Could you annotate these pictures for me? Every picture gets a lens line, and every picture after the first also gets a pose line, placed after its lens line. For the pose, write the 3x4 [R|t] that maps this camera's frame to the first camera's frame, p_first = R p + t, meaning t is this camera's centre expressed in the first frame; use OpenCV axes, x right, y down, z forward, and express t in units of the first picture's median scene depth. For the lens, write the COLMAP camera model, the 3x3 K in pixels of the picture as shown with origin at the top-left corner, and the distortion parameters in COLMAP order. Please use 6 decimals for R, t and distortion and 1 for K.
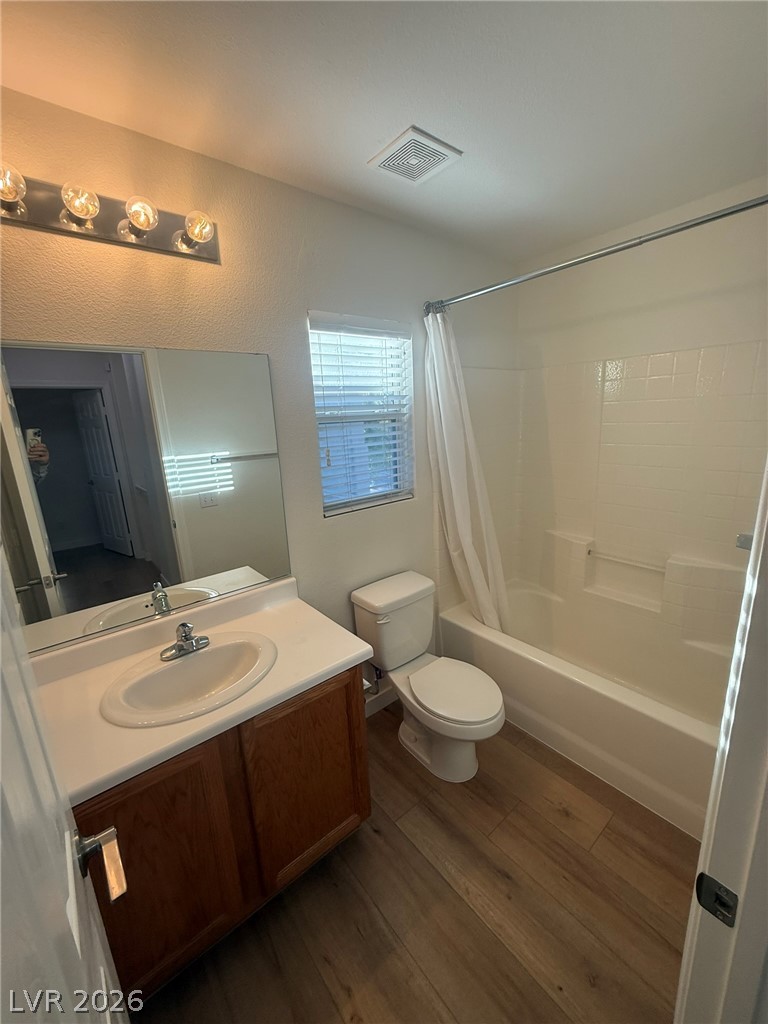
lens RADIAL K [[409.7, 0, 381.6], [0, 409.7, 510.5], [0, 0, 1]] dist [-0.002454, 0.000705]
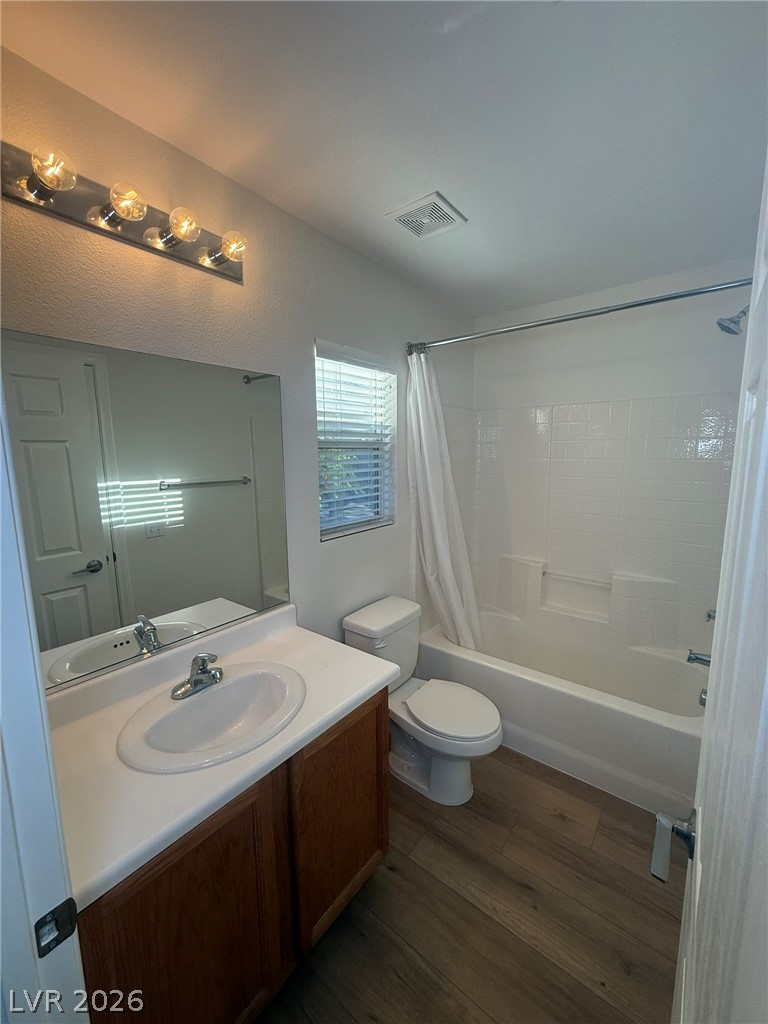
lens RADIAL K [[409.7, 0, 384.9], [0, 409.7, 510.7], [0, 0, 1]] dist [-0.002454, 0.000705]
pose [[0.975114, 0.004660, 0.221657, -0.236431], [0.015790, 0.995781, -0.090396, 0.038645], [-0.221143, 0.091647, 0.970926, 0.001791]]
